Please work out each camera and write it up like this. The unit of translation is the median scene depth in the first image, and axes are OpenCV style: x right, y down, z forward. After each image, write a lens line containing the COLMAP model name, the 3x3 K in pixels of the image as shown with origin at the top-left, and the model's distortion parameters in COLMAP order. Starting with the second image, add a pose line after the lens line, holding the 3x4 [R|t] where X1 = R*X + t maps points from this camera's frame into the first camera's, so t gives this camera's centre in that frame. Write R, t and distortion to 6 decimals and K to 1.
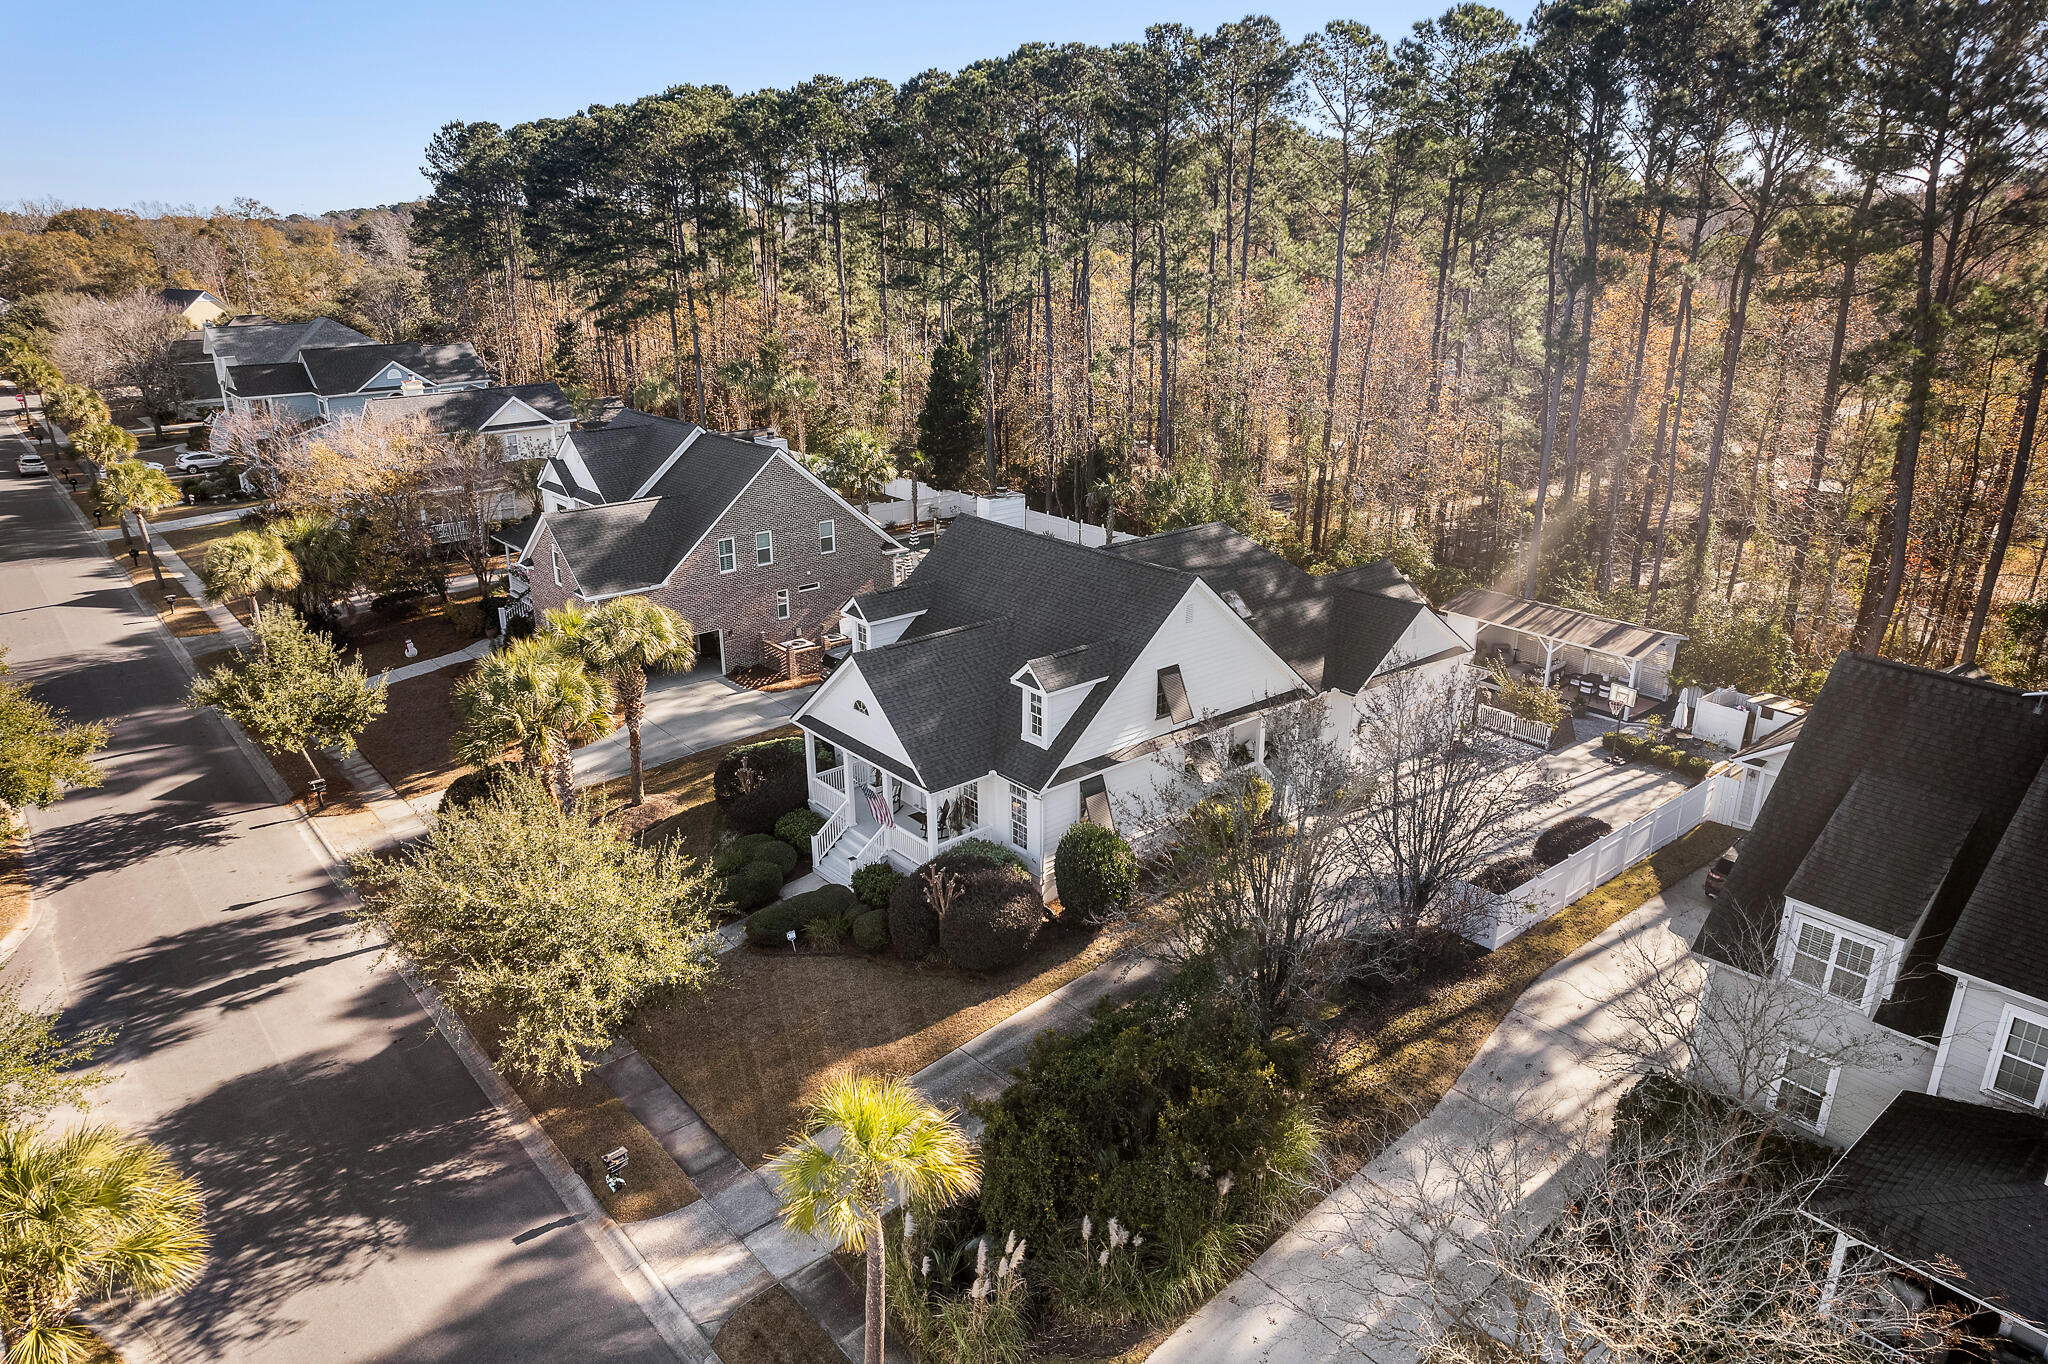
lens RADIAL K [[1316.4, 0, 1024.5], [0, 1316.4, 680.9], [0, 0, 1]] dist [-0.060277, 0.055207]
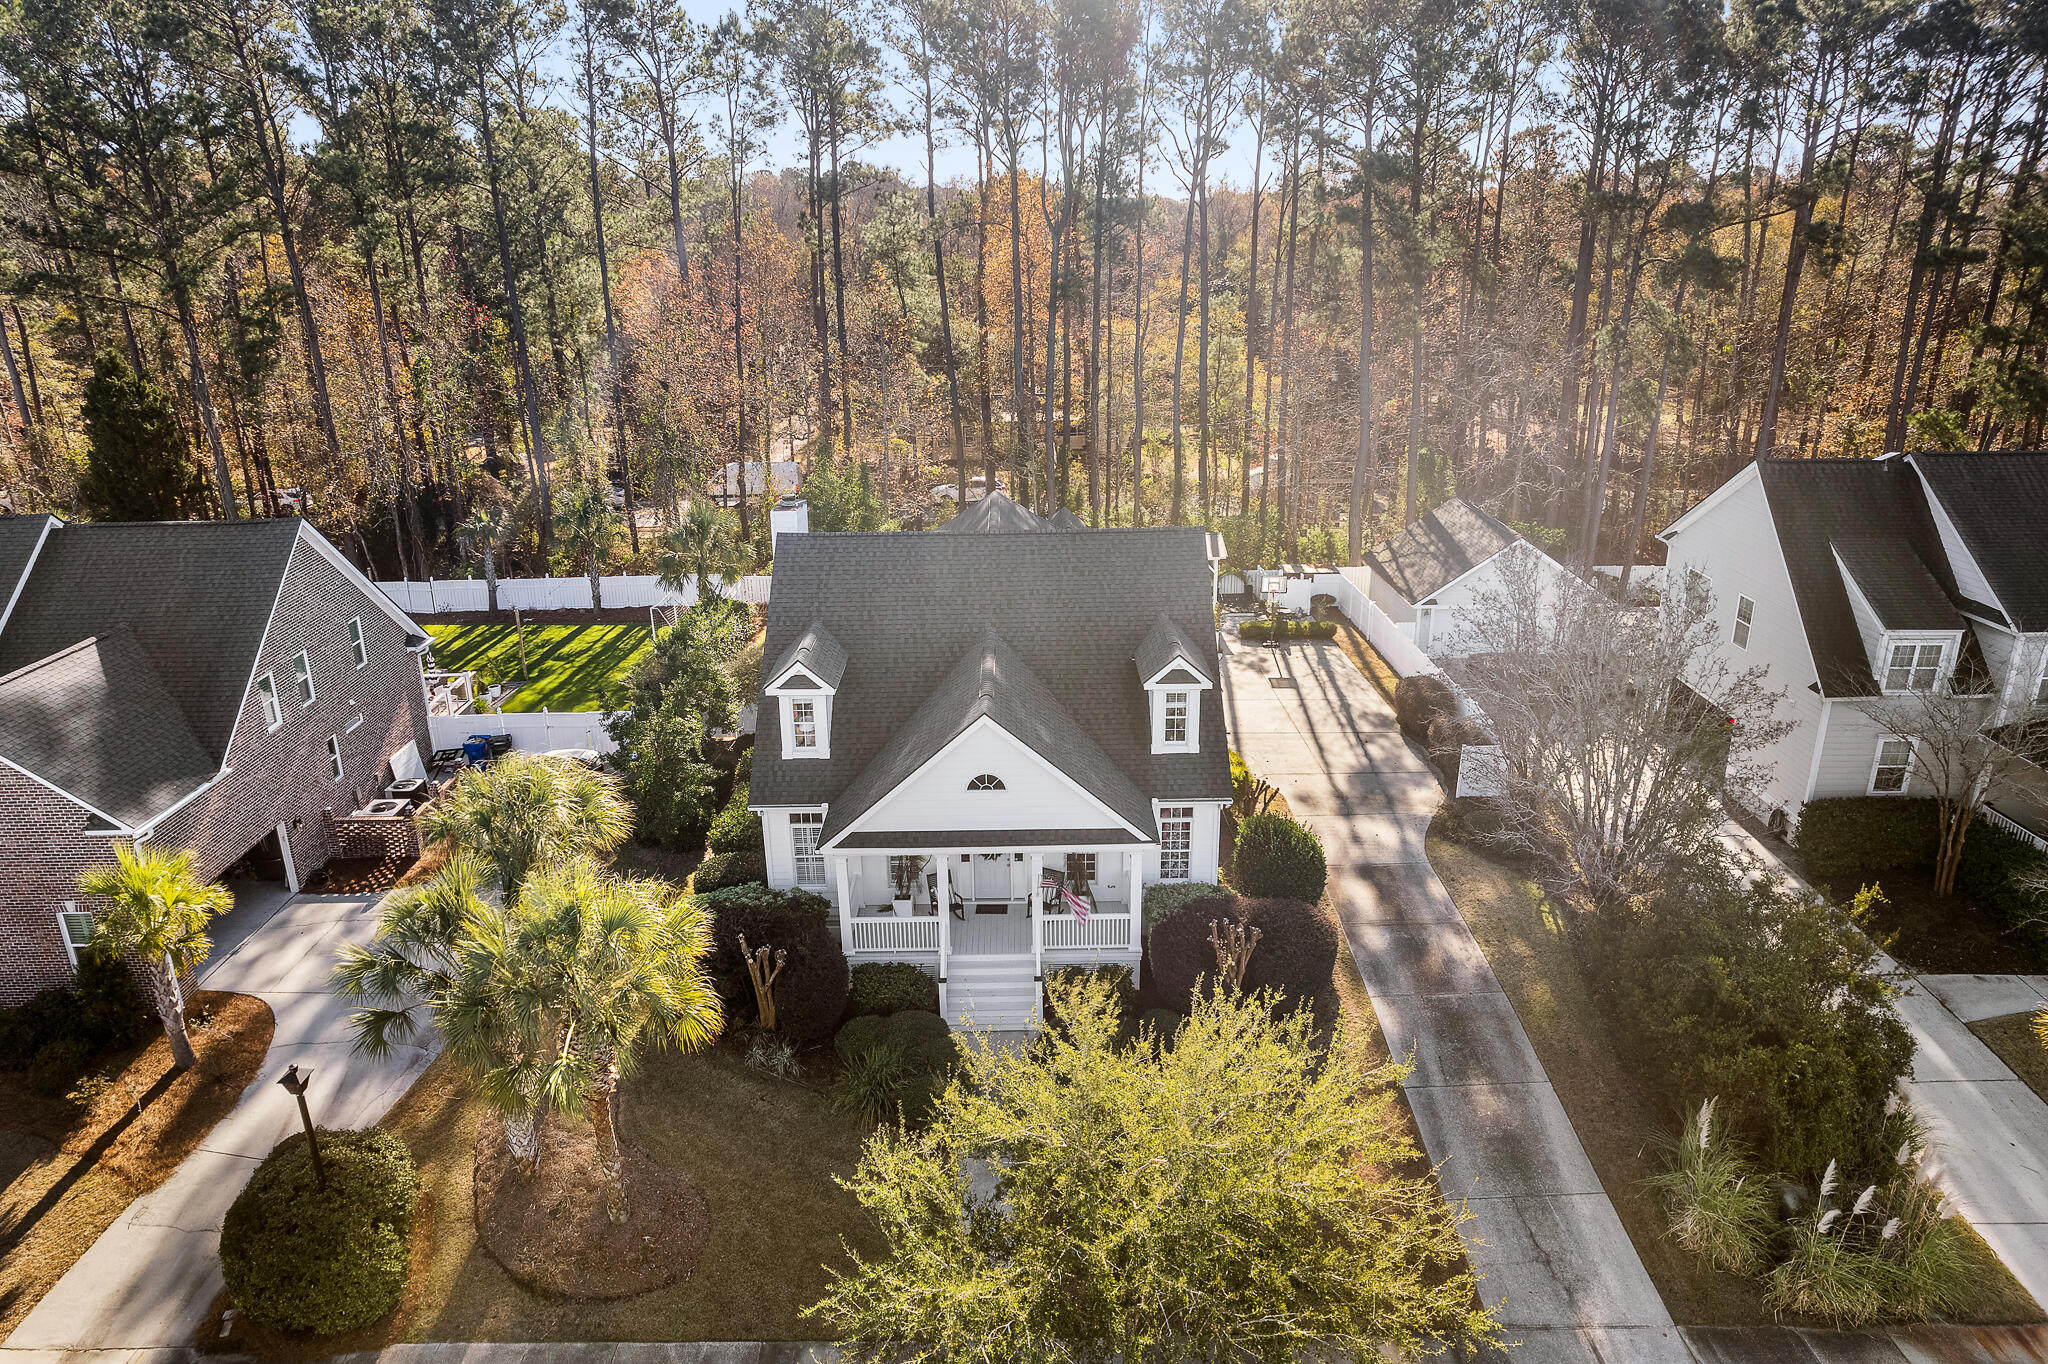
lens RADIAL K [[1316.4, 0, 1025.7], [0, 1316.4, 681.8], [0, 0, 1]] dist [-0.060277, 0.055207]
pose [[0.647361, -0.264051, 0.714983, -0.598841], [0.270663, 0.956573, 0.108208, -0.104247], [-0.712506, 0.123470, 0.690717, 0.451631]]
